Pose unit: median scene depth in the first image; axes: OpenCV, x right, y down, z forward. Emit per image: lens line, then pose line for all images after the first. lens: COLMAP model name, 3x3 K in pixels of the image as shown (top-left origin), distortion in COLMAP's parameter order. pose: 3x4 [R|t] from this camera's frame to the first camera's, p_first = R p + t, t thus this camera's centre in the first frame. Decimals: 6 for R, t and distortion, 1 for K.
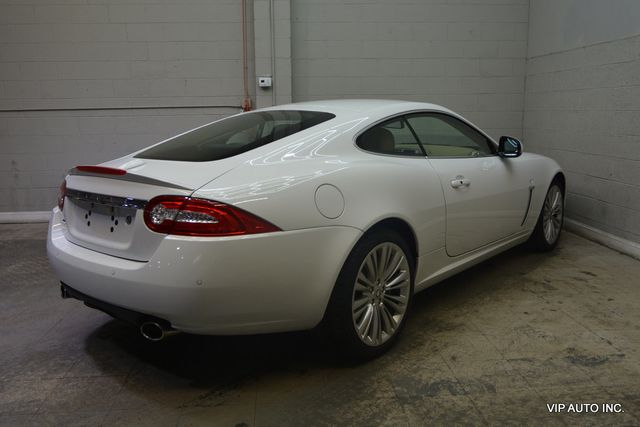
lens RADIAL K [[548.1, 0, 317.8], [0, 548.1, 214.9], [0, 0, 1]] dist [-0.014191, -0.001551]
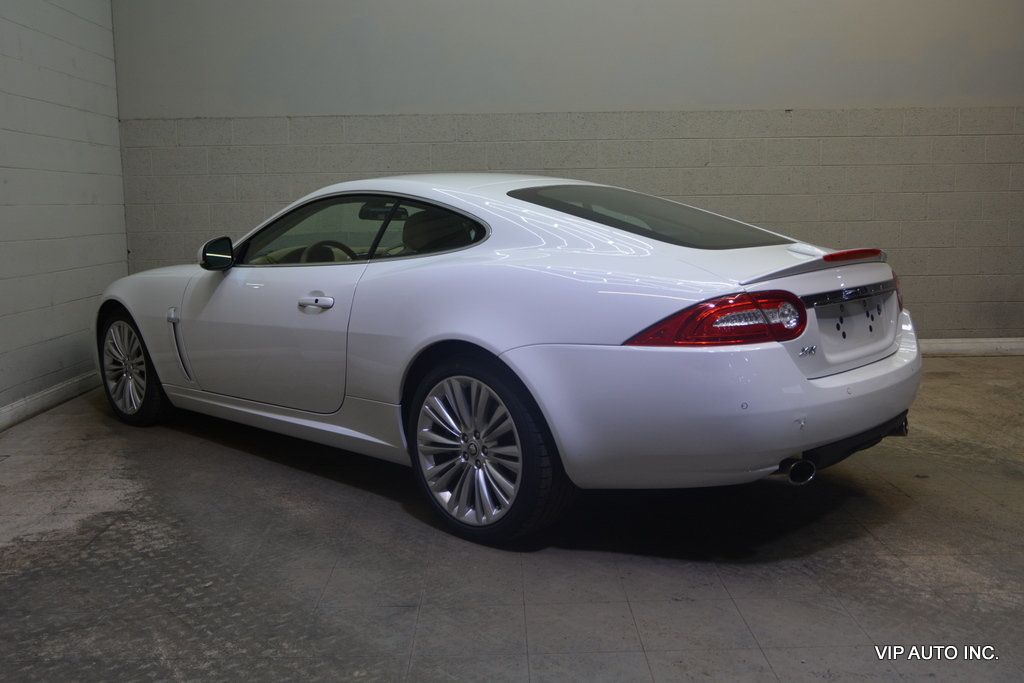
lens RADIAL K [[935.3, 0, 512.6], [0, 935.3, 342.9], [0, 0, 1]] dist [-0.017576, 0.000000]
pose [[0.053222, -0.135025, 0.989412, -1.625882], [0.199654, 0.972249, 0.121943, -0.204492], [-0.978420, 0.191050, 0.078703, 1.328160]]
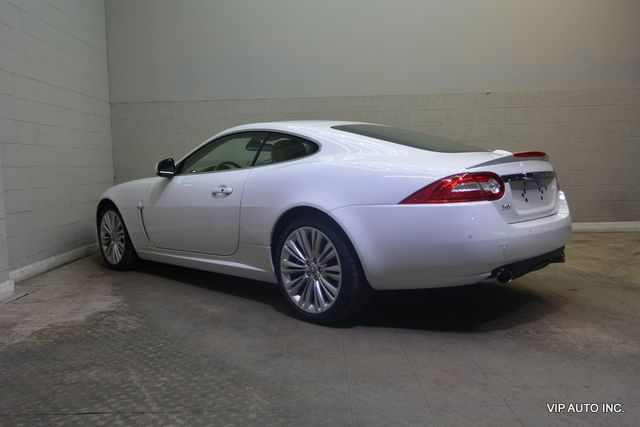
lens RADIAL K [[534.2, 0, 319.8], [0, 534.2, 213.2], [0, 0, 1]] dist [-0.011784, 0.003257]
pose [[0.071739, -0.079039, 0.994287, -1.631282], [0.210750, 0.975550, 0.062344, -0.125774], [-0.974904, 0.205073, 0.086643, 1.355520]]
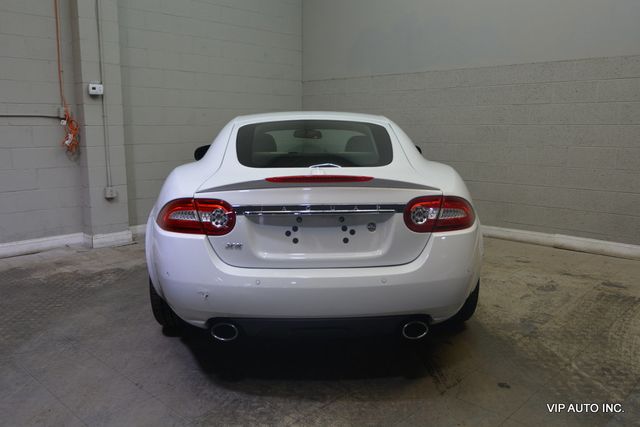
lens RADIAL K [[534.2, 0, 320.1], [0, 534.2, 210.8], [0, 0, 1]] dist [-0.011784, 0.003257]
pose [[0.737670, -0.095521, 0.668371, -0.973965], [0.118133, 0.992931, 0.011525, -0.038192], [-0.664747, 0.070455, 0.743739, 0.321386]]
